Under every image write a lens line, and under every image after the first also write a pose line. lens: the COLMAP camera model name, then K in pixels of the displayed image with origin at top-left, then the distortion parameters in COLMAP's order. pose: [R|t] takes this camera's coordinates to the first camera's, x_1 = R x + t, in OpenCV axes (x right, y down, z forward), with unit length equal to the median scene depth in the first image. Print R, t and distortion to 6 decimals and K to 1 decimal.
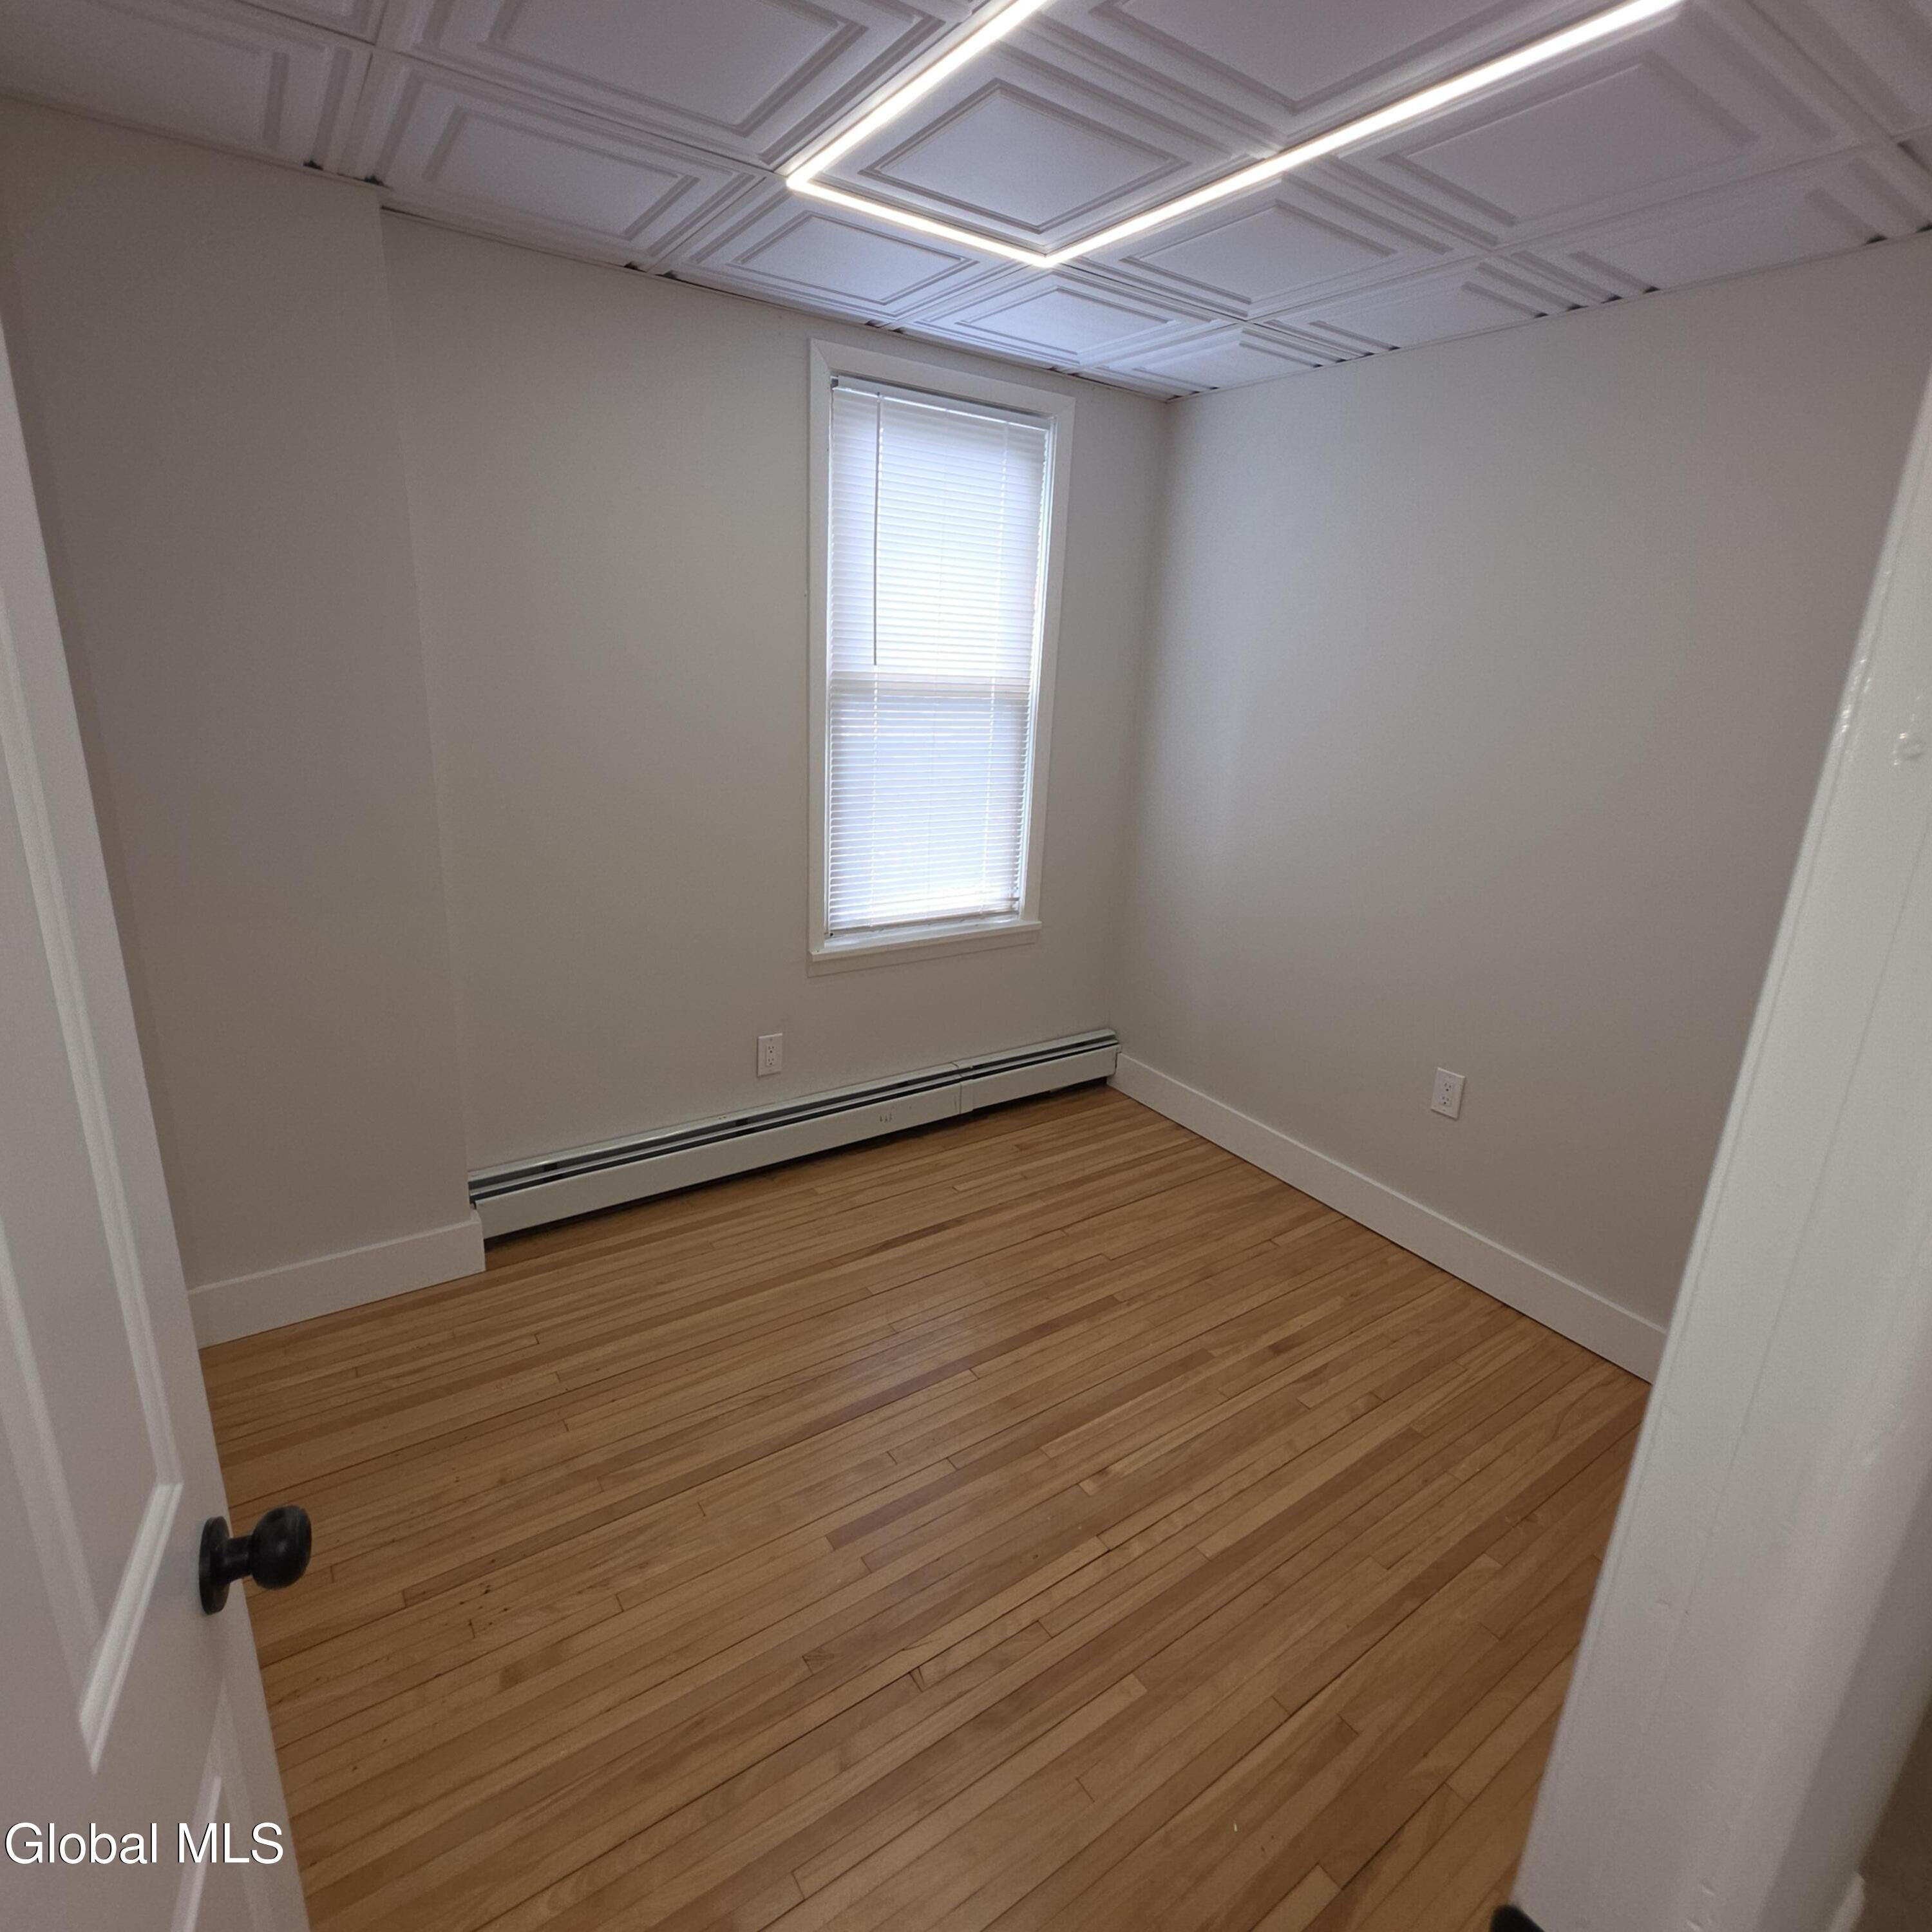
lens RADIAL K [[1033.5, 0, 966.0], [0, 1033.5, 966.0], [0, 0, 1]] dist [-0.006191, -0.000574]
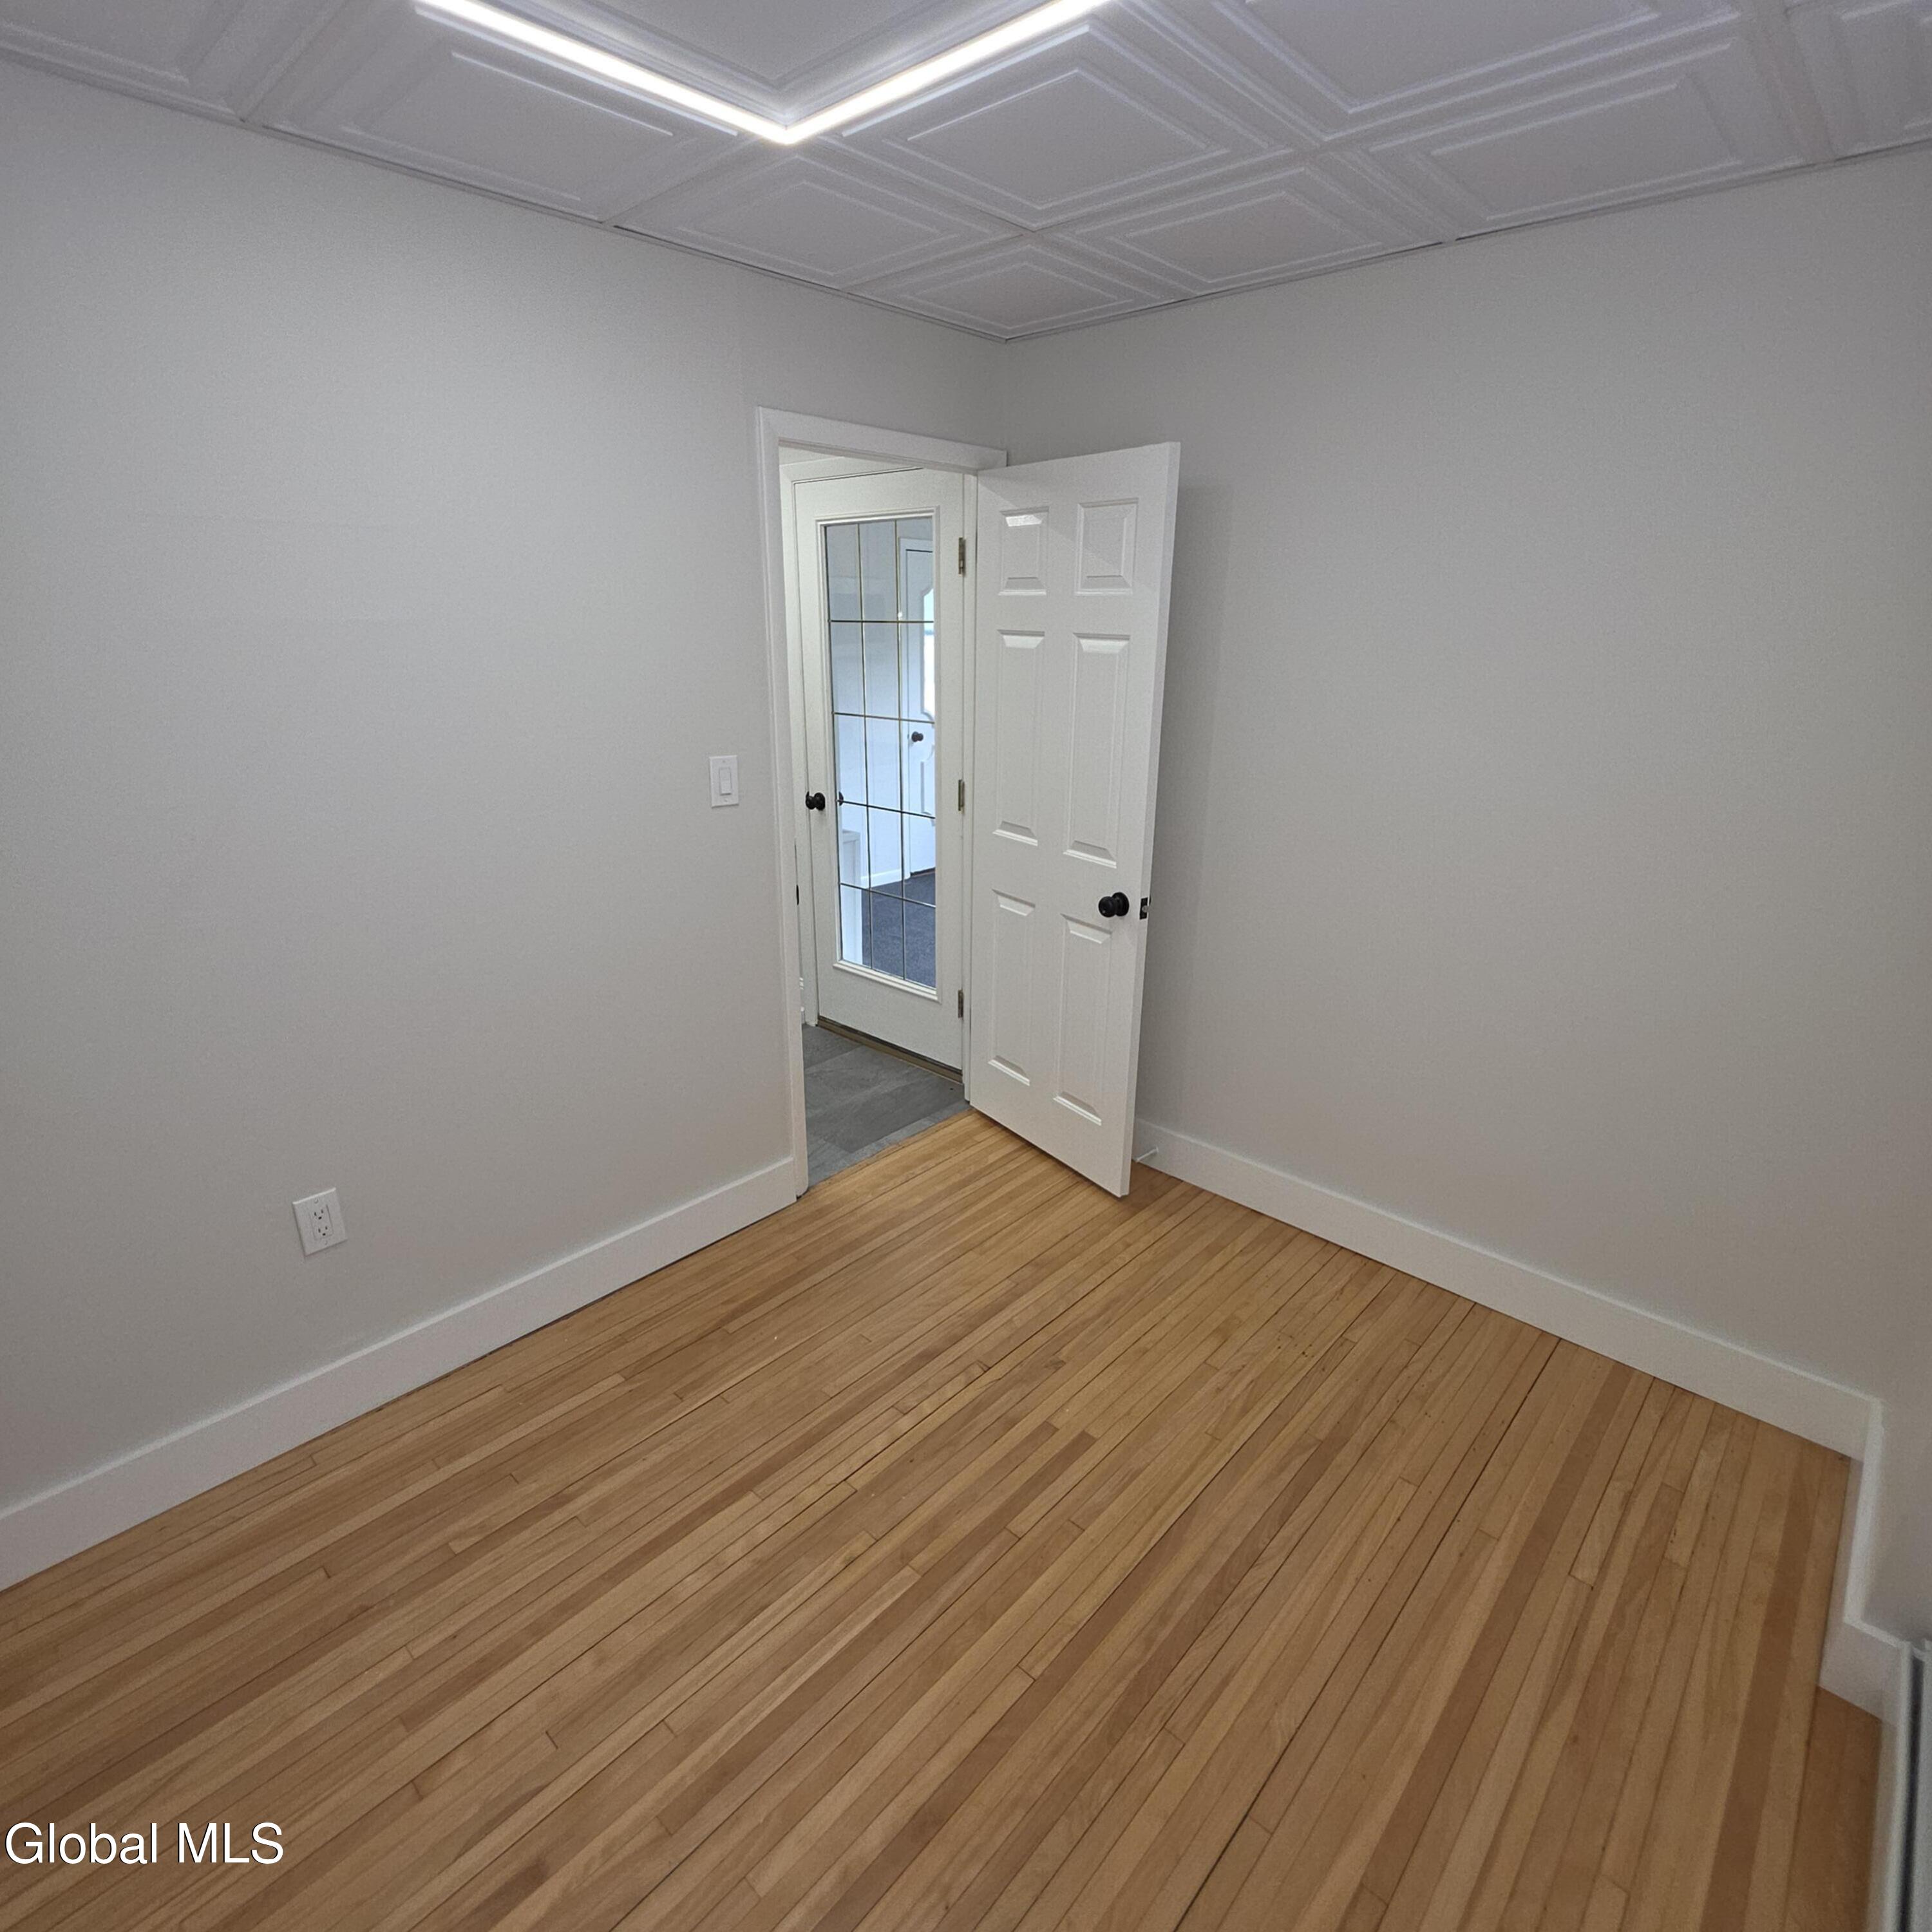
lens RADIAL K [[1034.9, 0, 965.0], [0, 1034.9, 961.8], [0, 0, 1]] dist [-0.001670, 0.000714]
pose [[-0.974805, 0.008954, -0.222880, 0.234221], [-0.123266, 0.811142, 0.571712, -0.464084], [0.185906, 0.584781, -0.789601, 1.457644]]
